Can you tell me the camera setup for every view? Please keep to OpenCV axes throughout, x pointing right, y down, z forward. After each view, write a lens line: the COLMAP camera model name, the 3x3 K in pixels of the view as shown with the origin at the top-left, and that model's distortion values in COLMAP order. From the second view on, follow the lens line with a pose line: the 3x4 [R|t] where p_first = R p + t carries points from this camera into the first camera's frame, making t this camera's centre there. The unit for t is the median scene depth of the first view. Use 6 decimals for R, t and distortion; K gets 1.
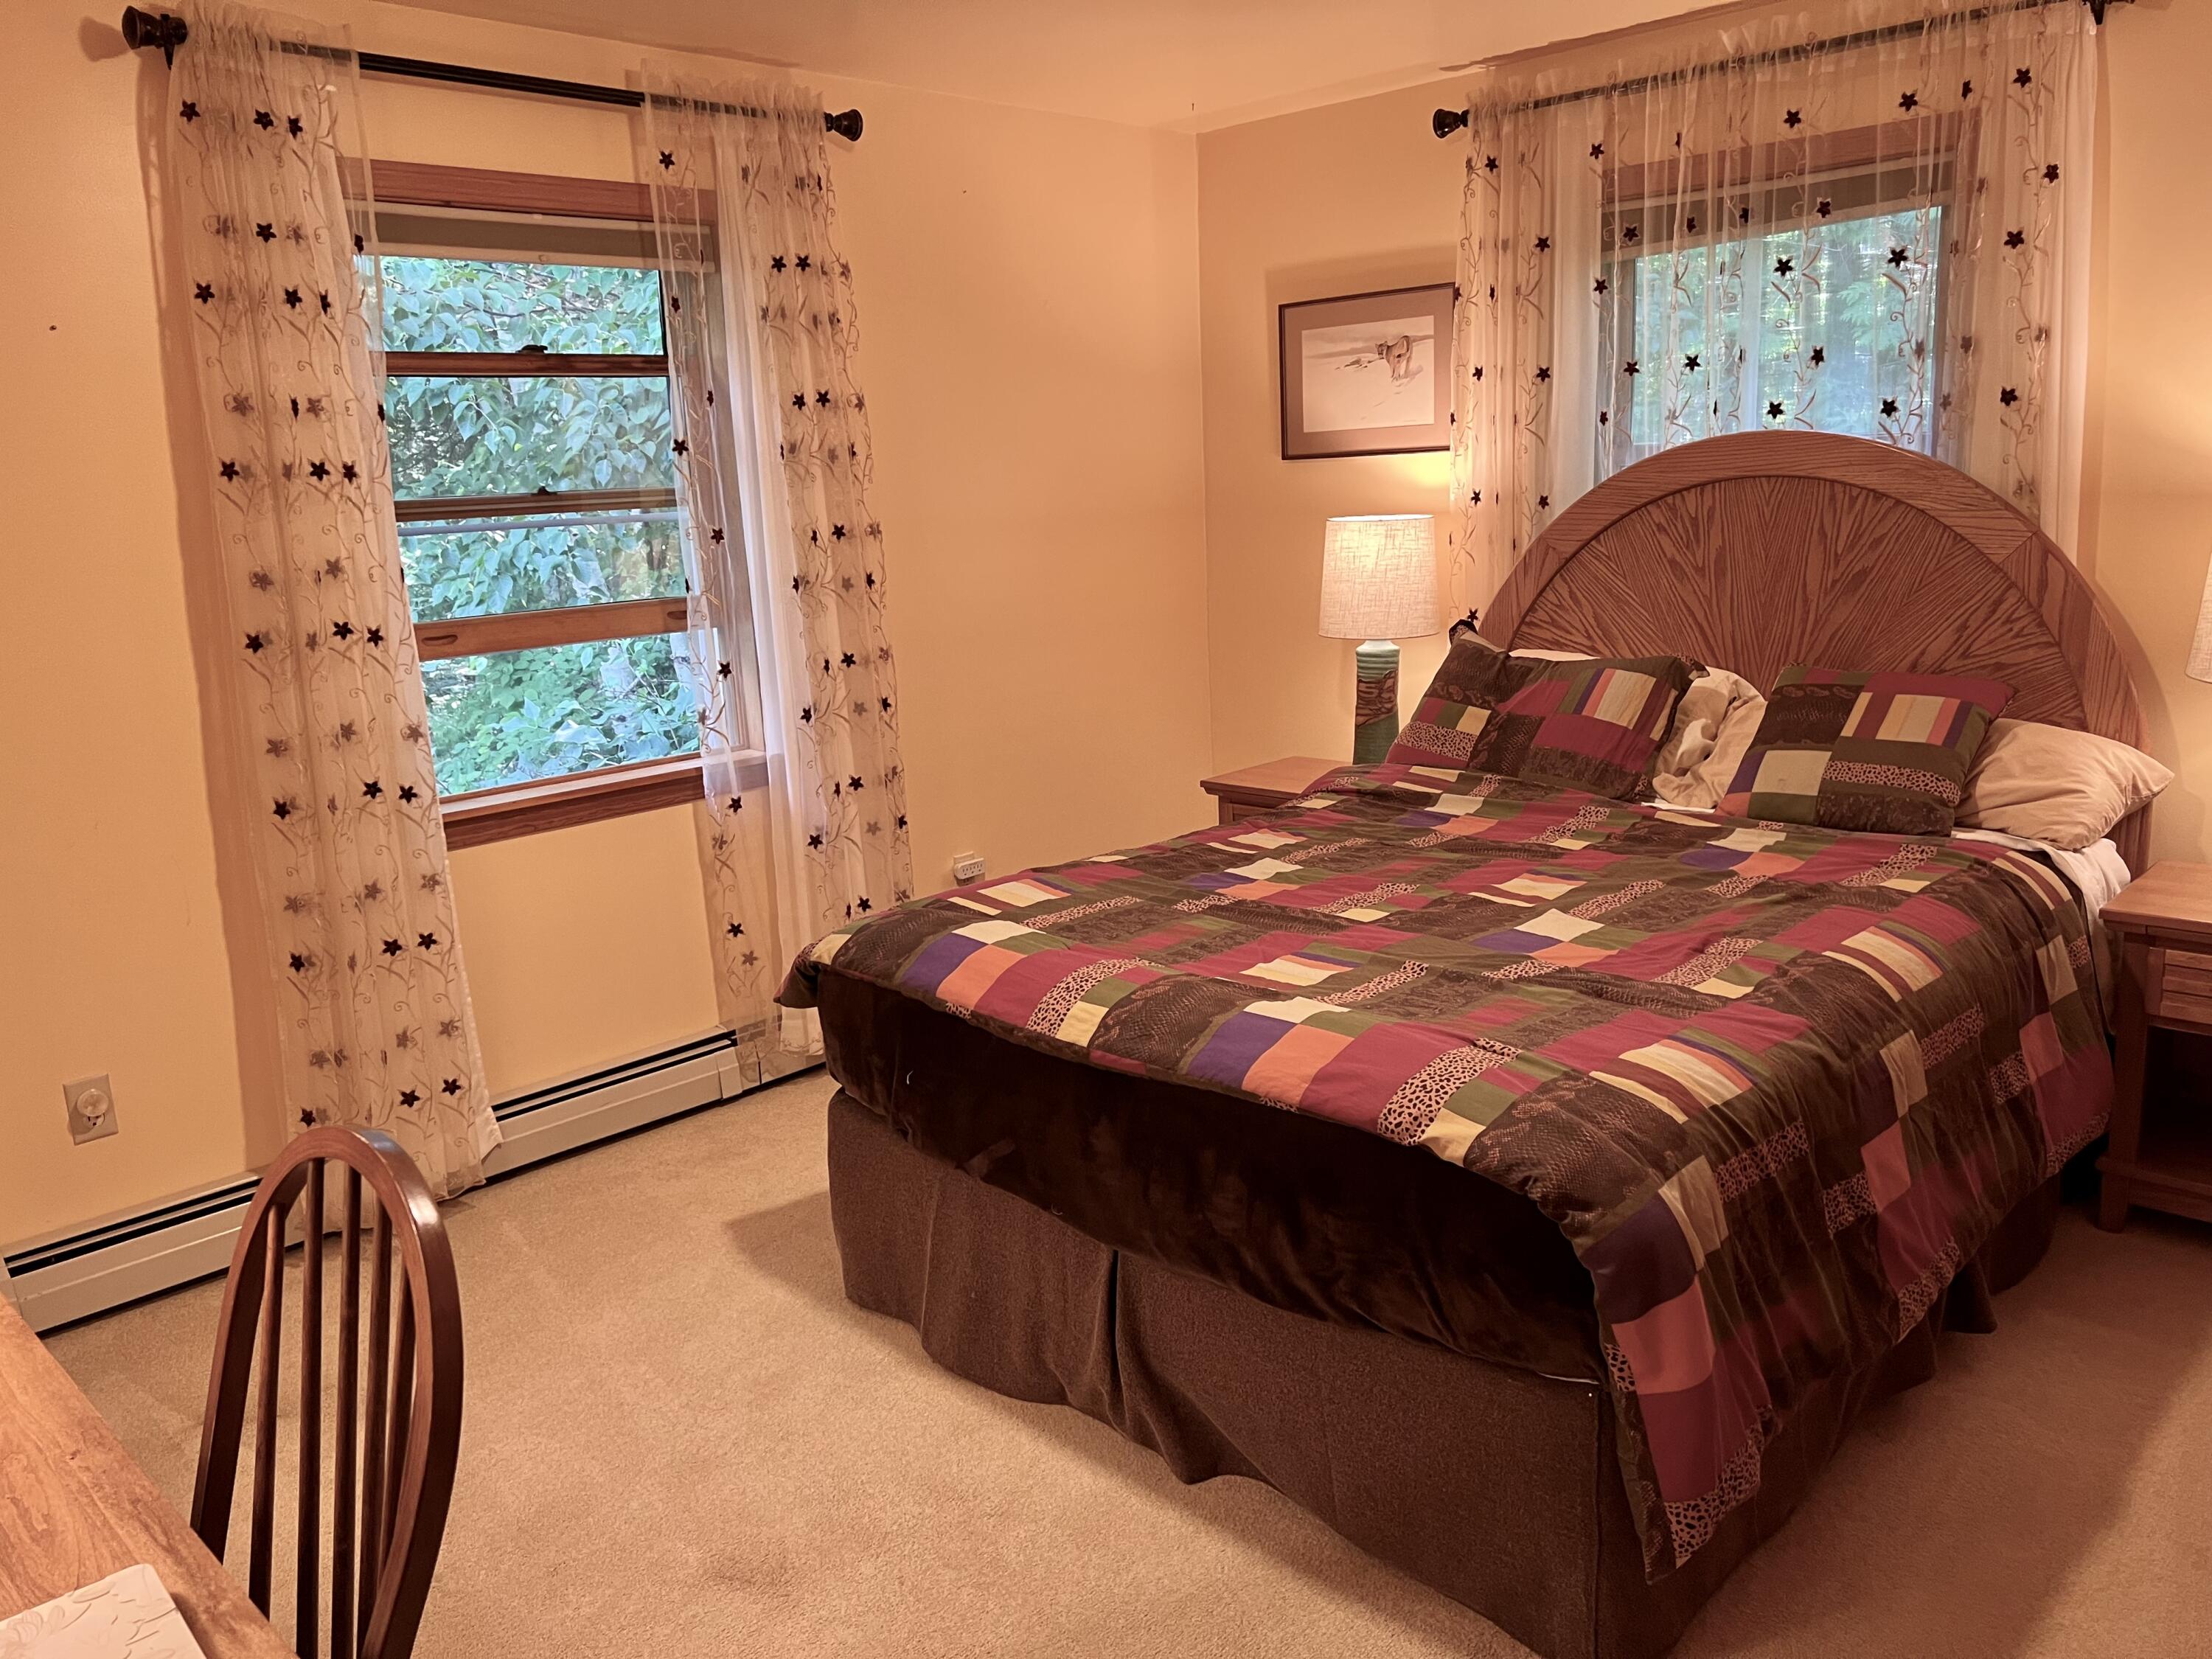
lens RADIAL K [[1673.6, 0, 1105.1], [0, 1673.6, 826.5], [0, 0, 1]] dist [0.086141, -0.112648]
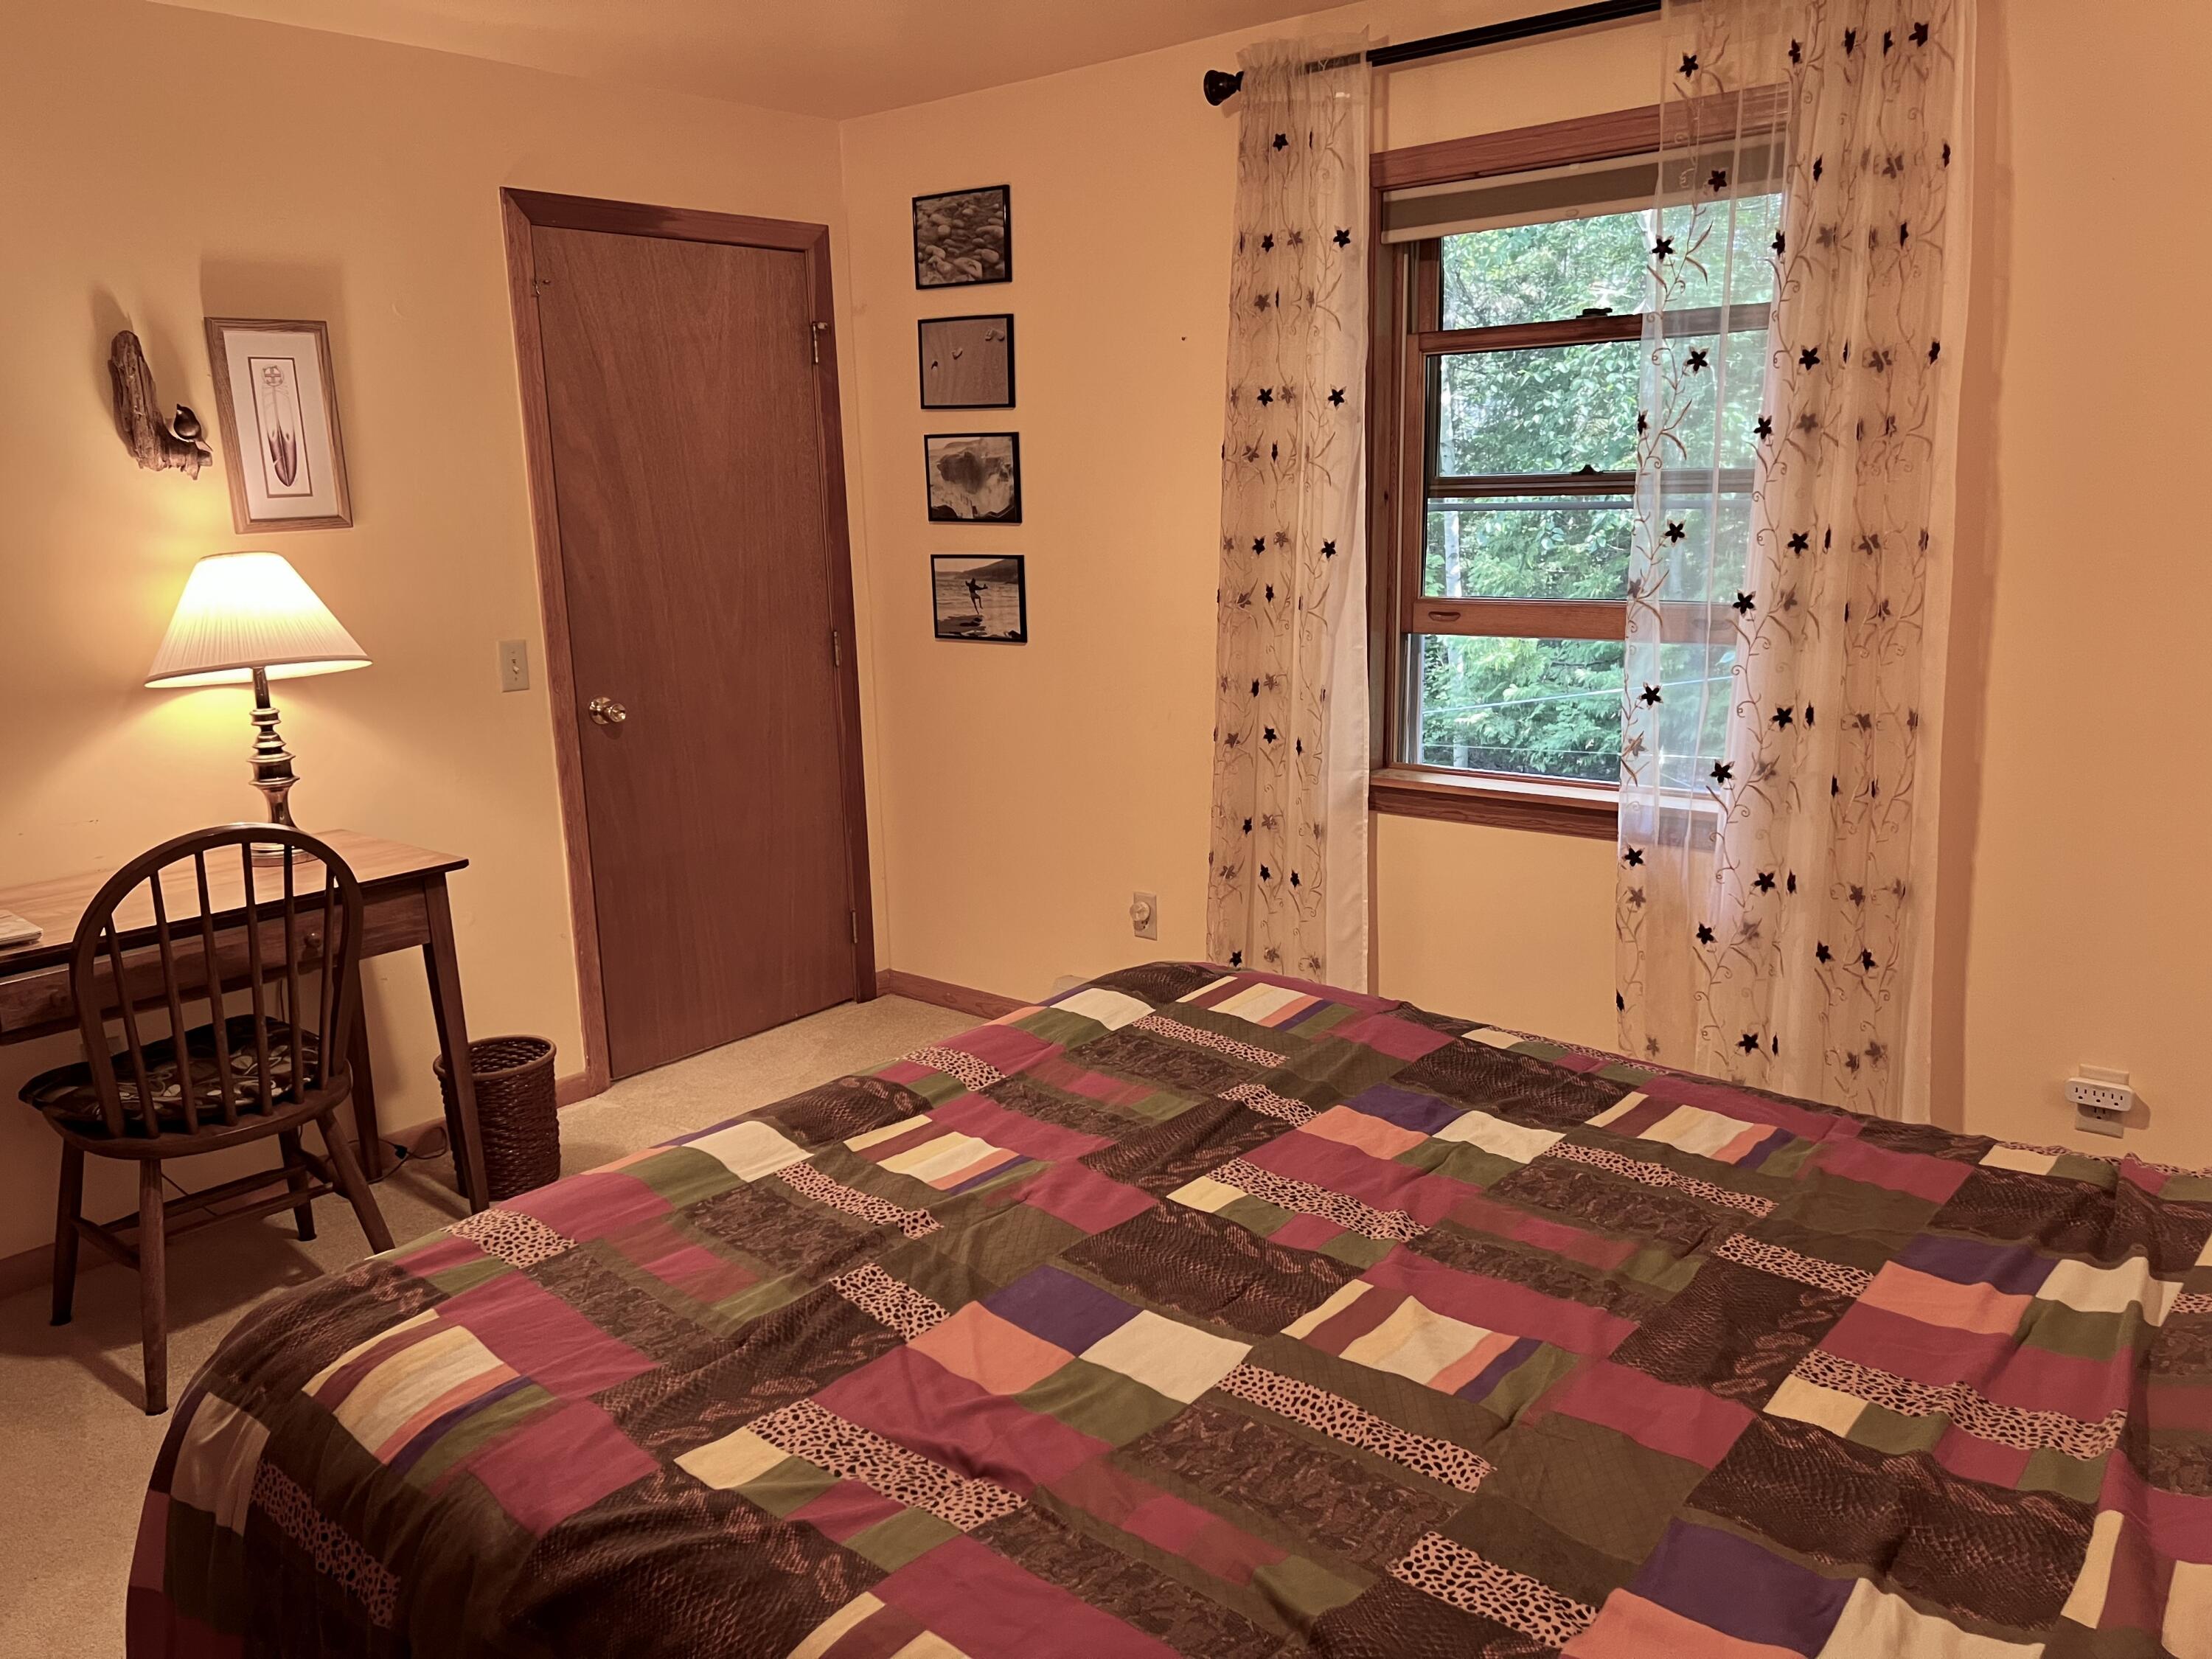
lens RADIAL K [[1673.6, 0, 1105.1], [0, 1673.6, 826.5], [0, 0, 1]] dist [0.086141, -0.112648]
pose [[0.072925, 0.245348, -0.966688, 0.586221], [-0.190758, 0.954806, 0.227942, -0.175709], [0.978925, 0.167781, 0.116431, 0.684900]]
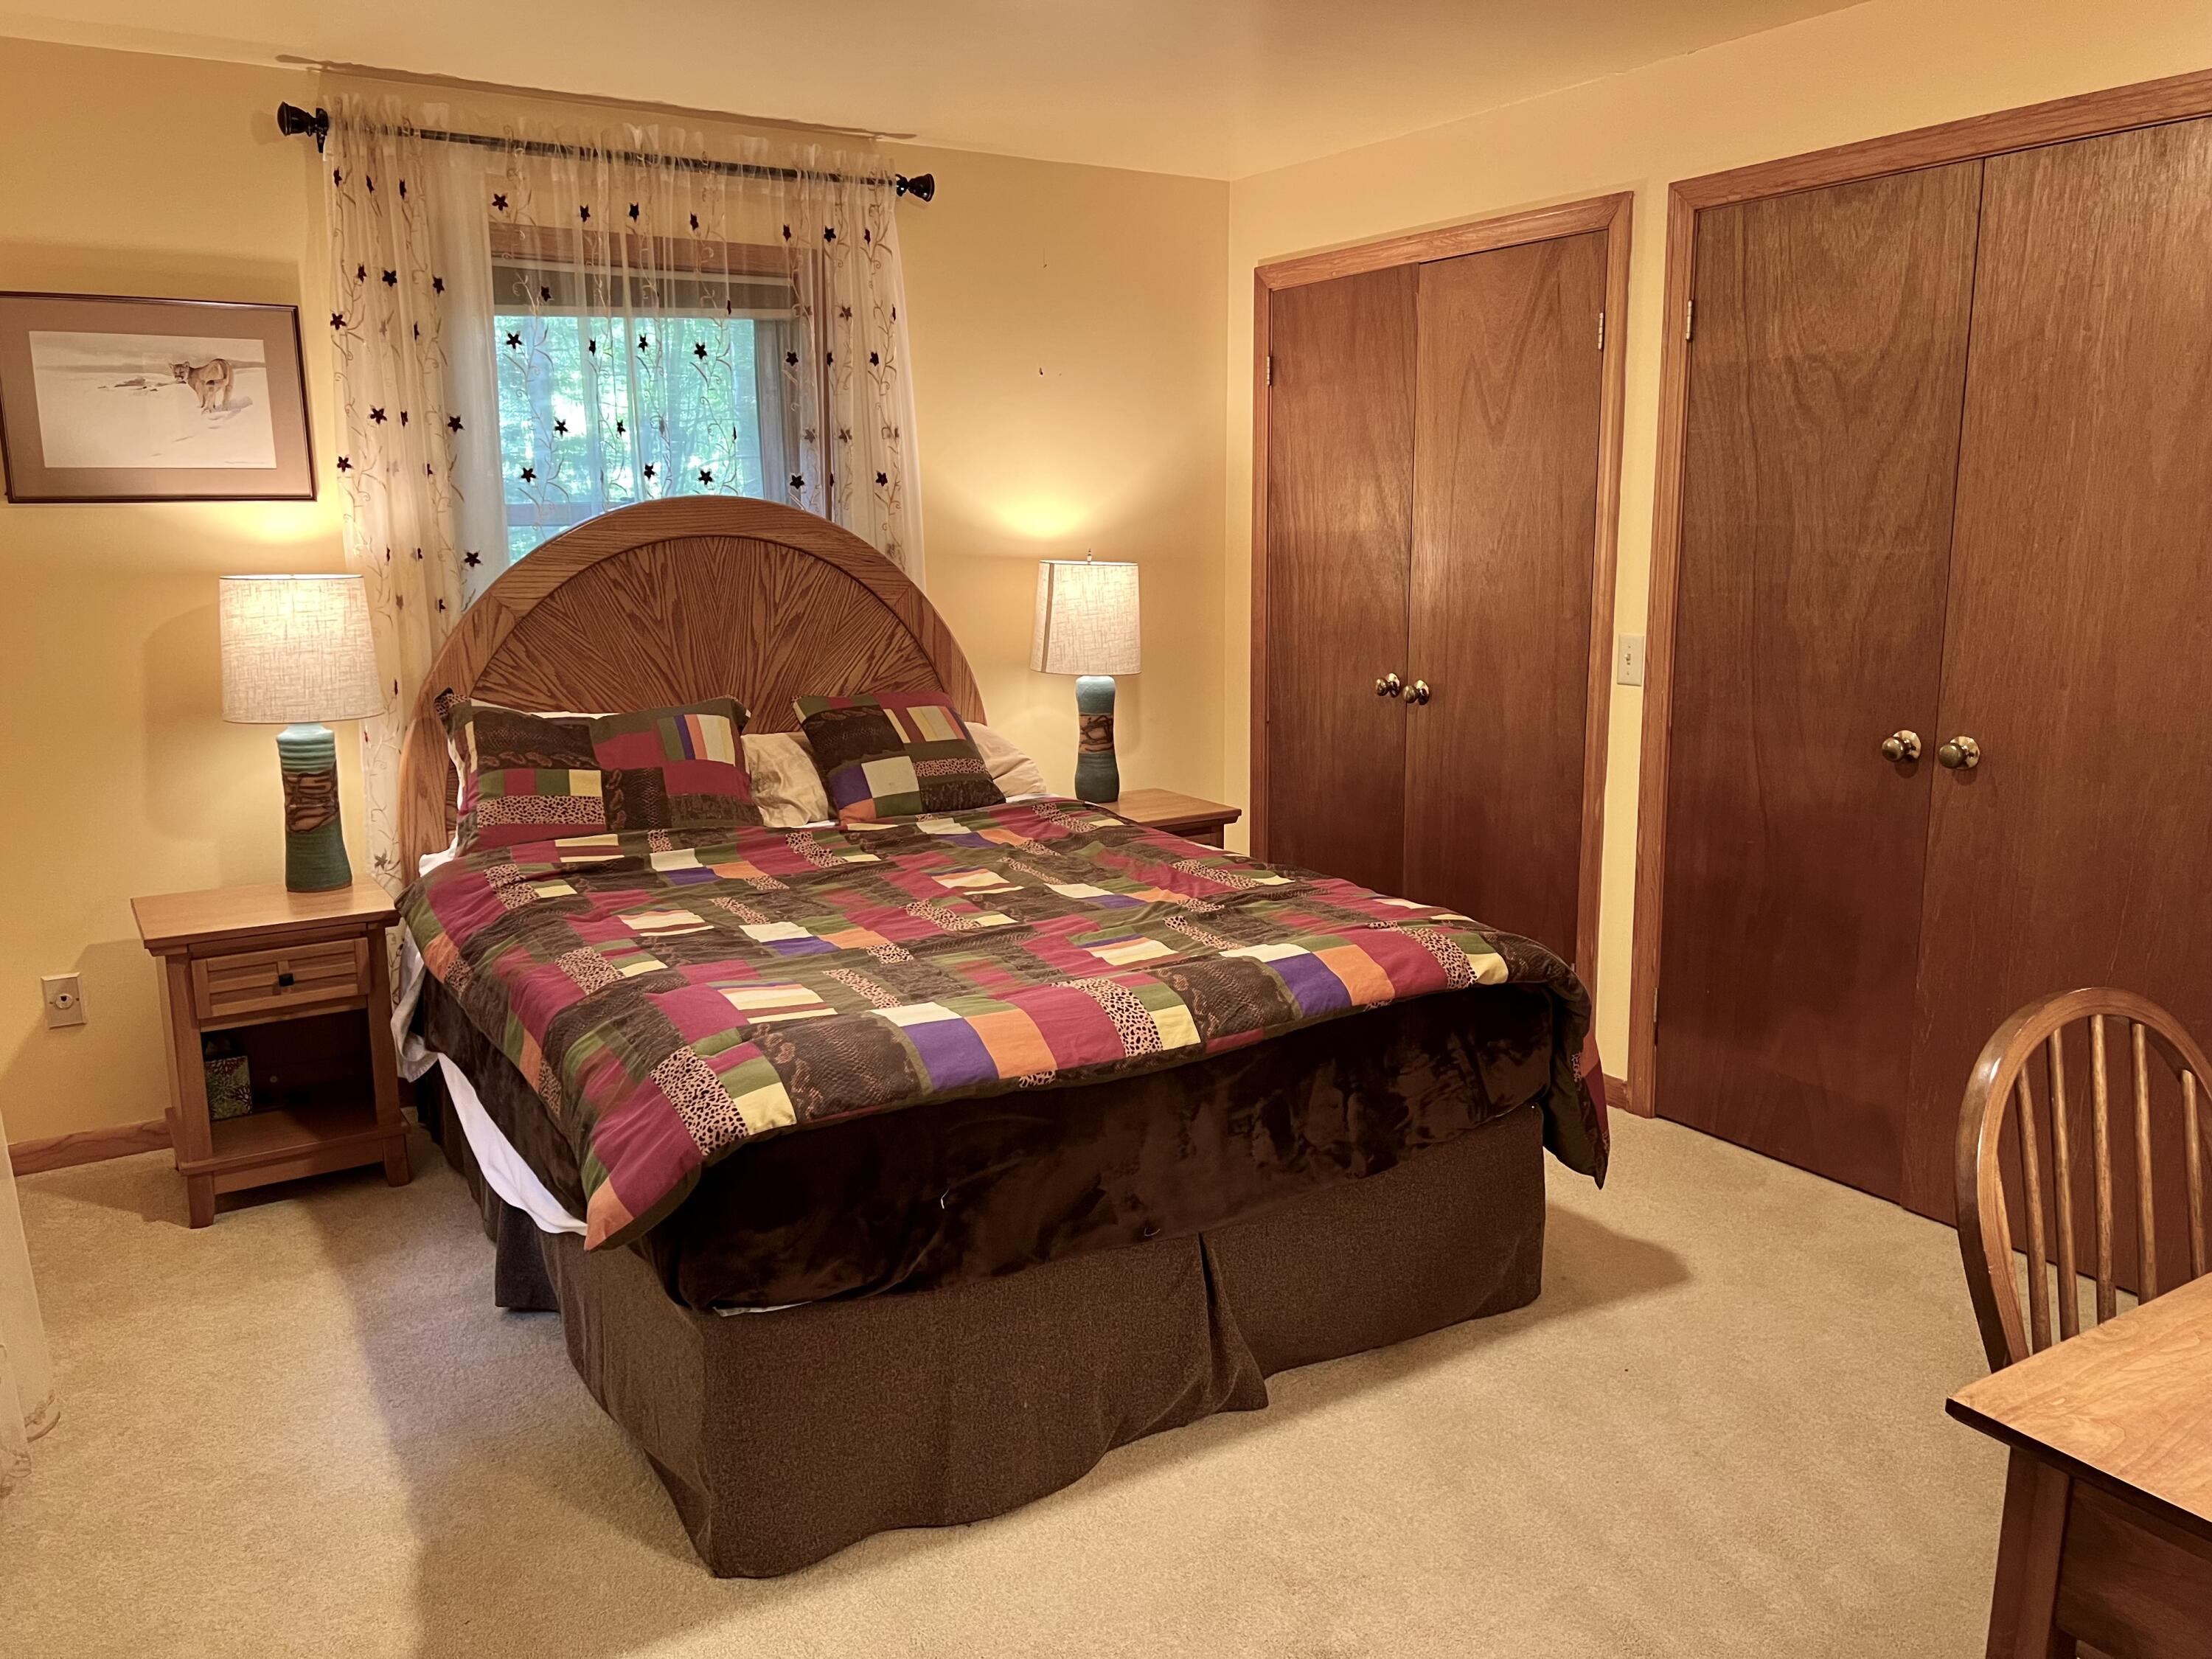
lens RADIAL K [[1689.0, 0, 1109.6], [0, 1689.0, 864.6], [0, 0, 1]] dist [-0.001645, -0.004108]
pose [[0.214987, -0.155743, 0.964119, -0.669649], [0.205396, 0.972333, 0.111269, -0.067022], [-0.954774, 0.174105, 0.241028, 0.526885]]
